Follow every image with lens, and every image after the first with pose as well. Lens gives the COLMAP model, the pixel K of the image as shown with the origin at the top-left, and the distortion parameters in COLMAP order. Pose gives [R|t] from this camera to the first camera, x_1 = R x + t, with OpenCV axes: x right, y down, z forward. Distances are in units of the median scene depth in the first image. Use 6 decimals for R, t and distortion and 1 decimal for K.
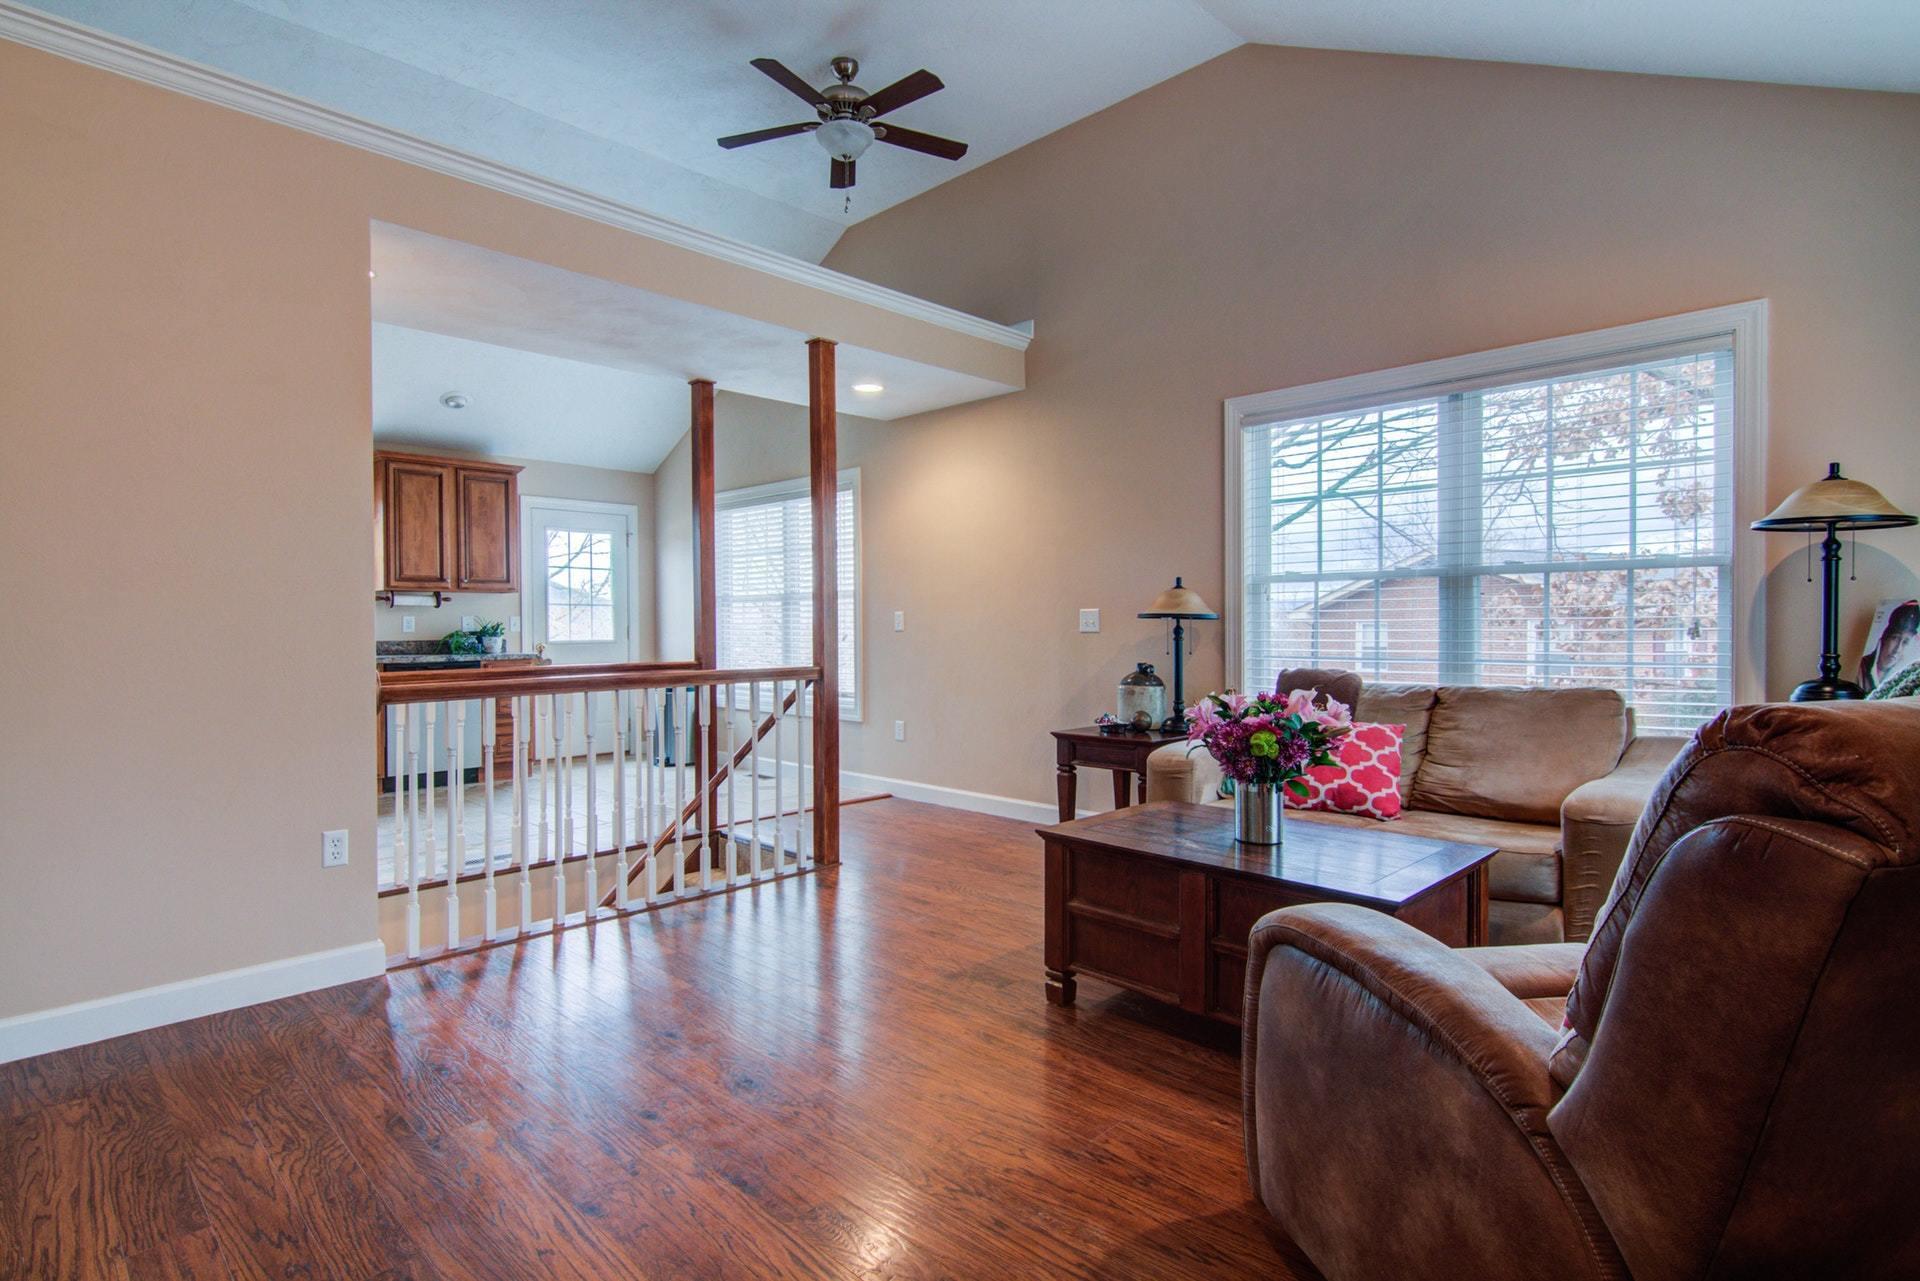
lens RADIAL K [[959.1, 0, 948.9], [0, 959.1, 637.8], [0, 0, 1]] dist [0.004519, -0.003301]
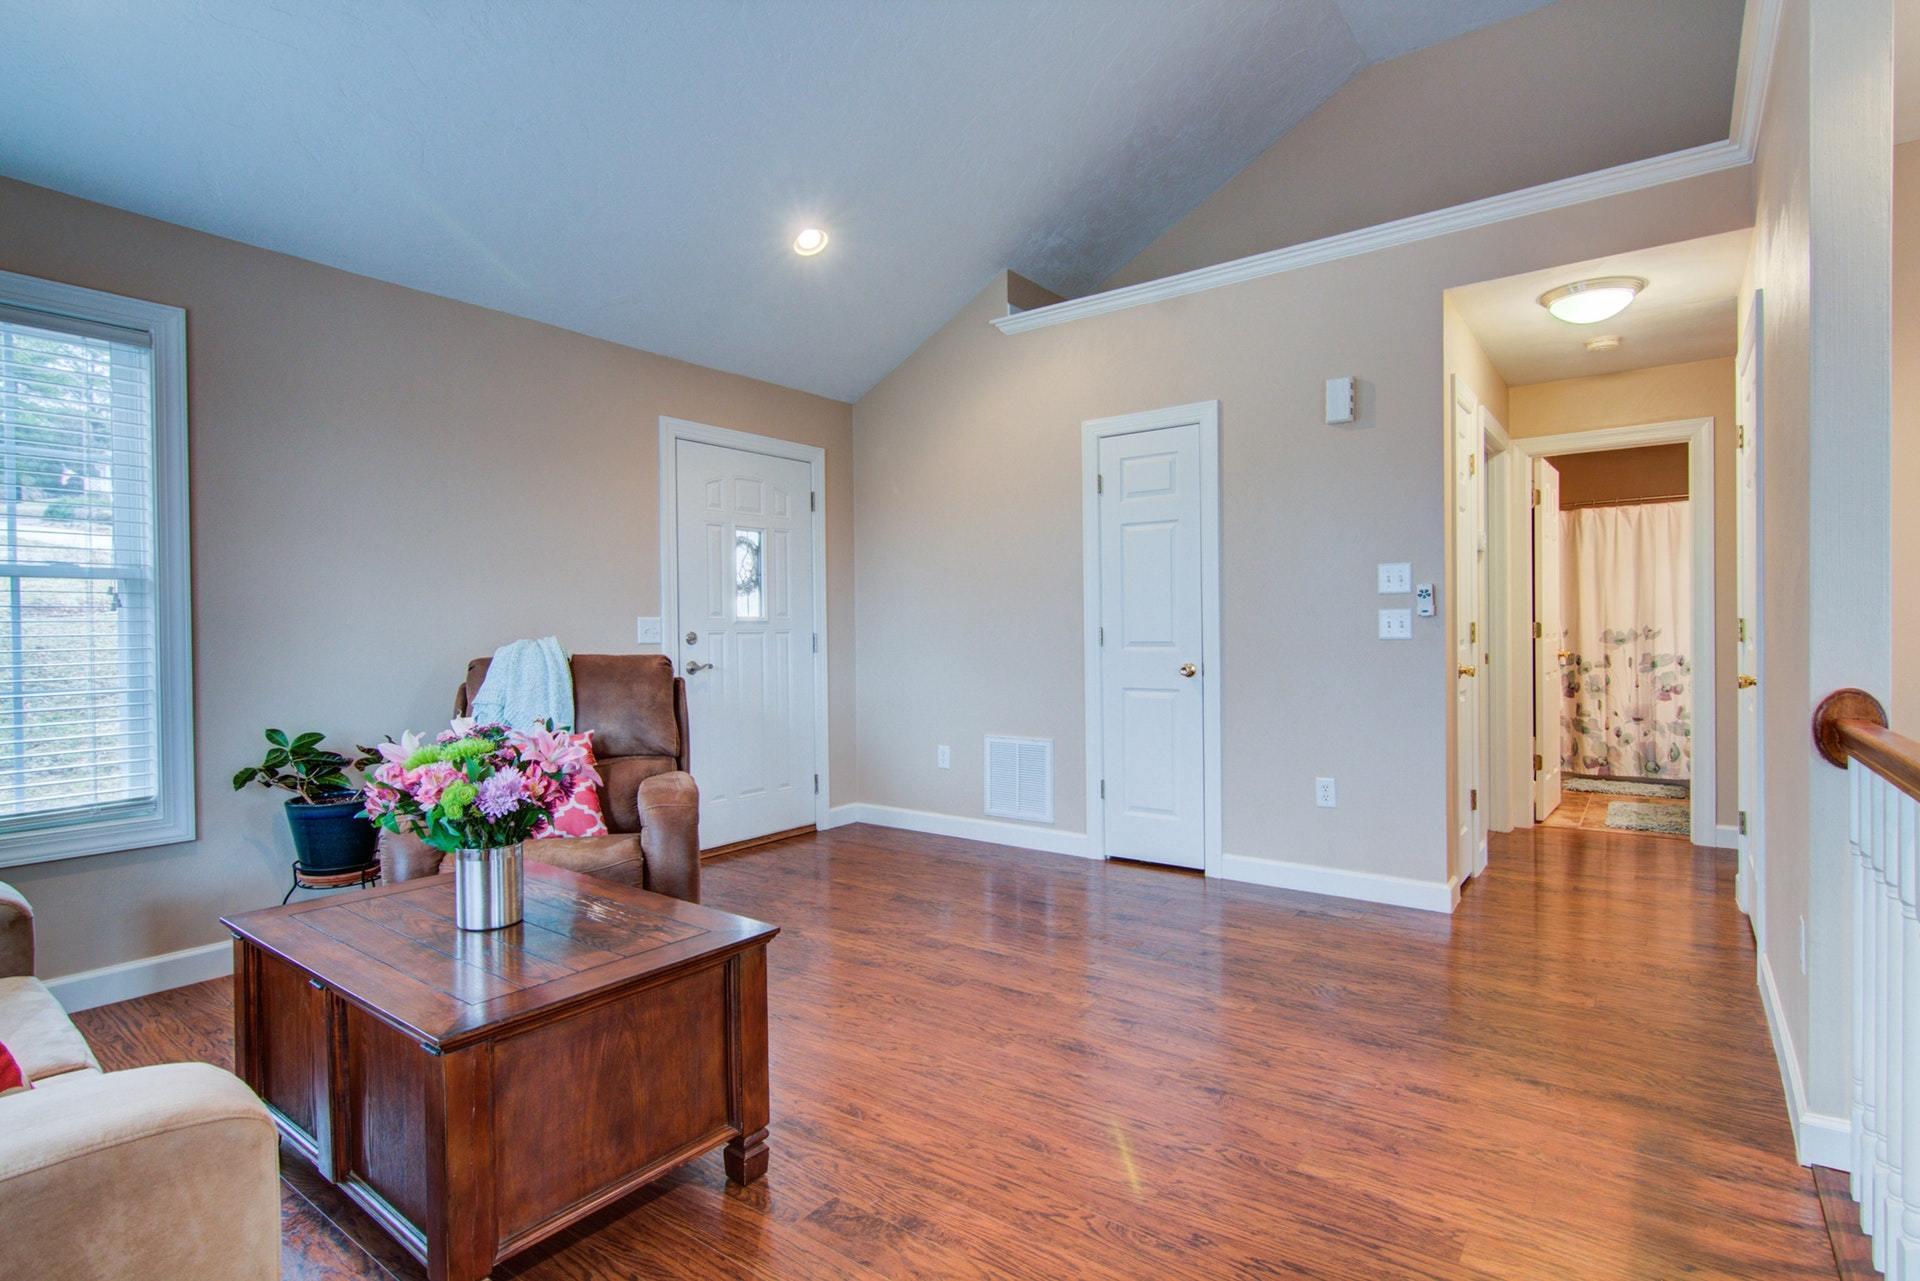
lens RADIAL K [[959.1, 0, 948.9], [0, 959.1, 637.8], [0, 0, 1]] dist [0.004519, -0.003301]
pose [[-0.990292, 0.015685, -0.138118, 0.044528], [0.012916, 0.999698, 0.020924, -0.015509], [0.138405, 0.018937, -0.990195, 1.231671]]
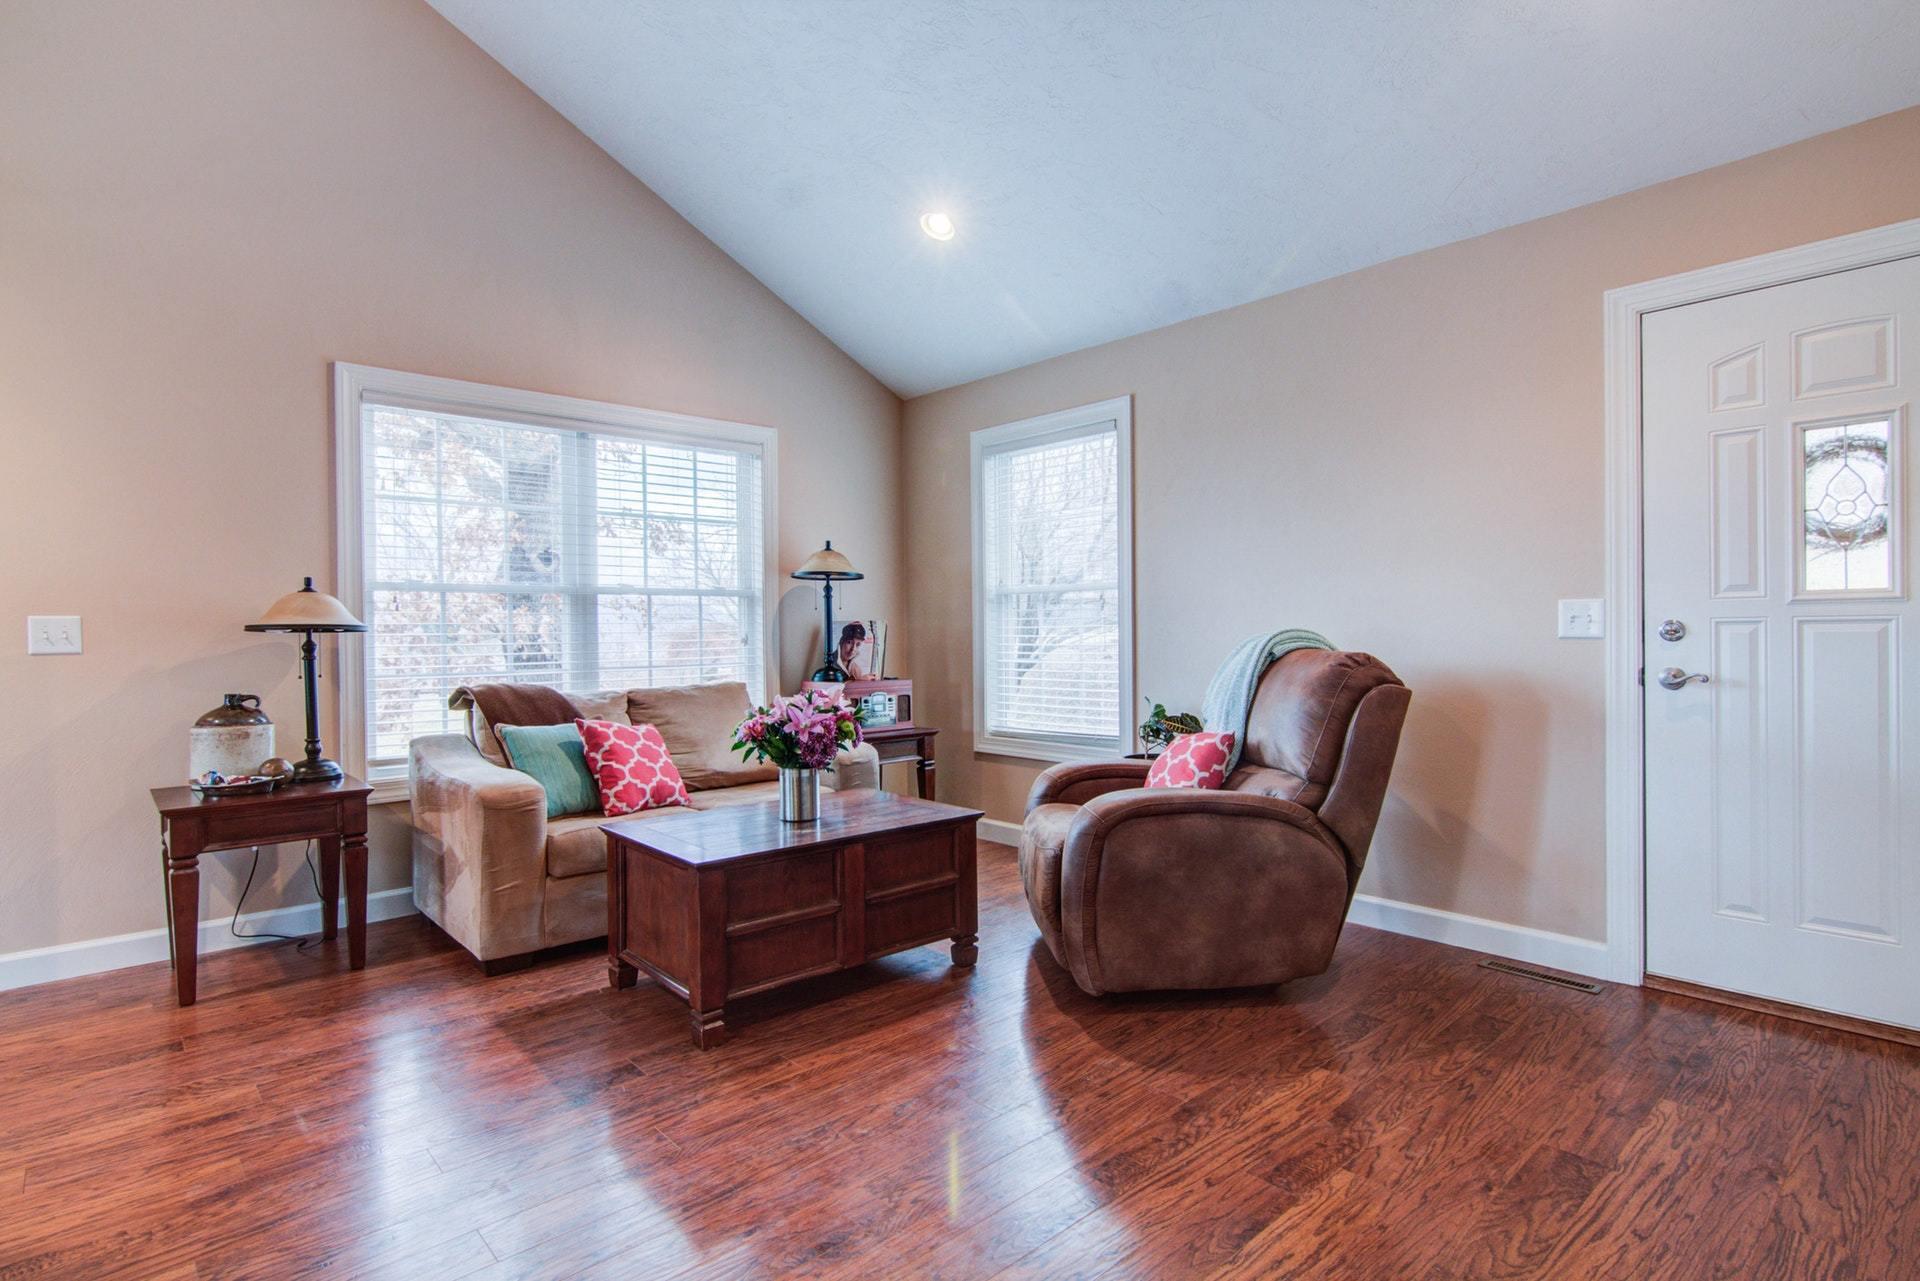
lens RADIAL K [[946.4, 0, 954.0], [0, 946.4, 643.6], [0, 0, 1]] dist [0.004464, -0.000362]
pose [[0.057906, -0.007114, 0.998297, -0.558706], [0.025075, 0.999669, 0.005670, -0.002117], [-0.998007, 0.024704, 0.058065, 0.510149]]
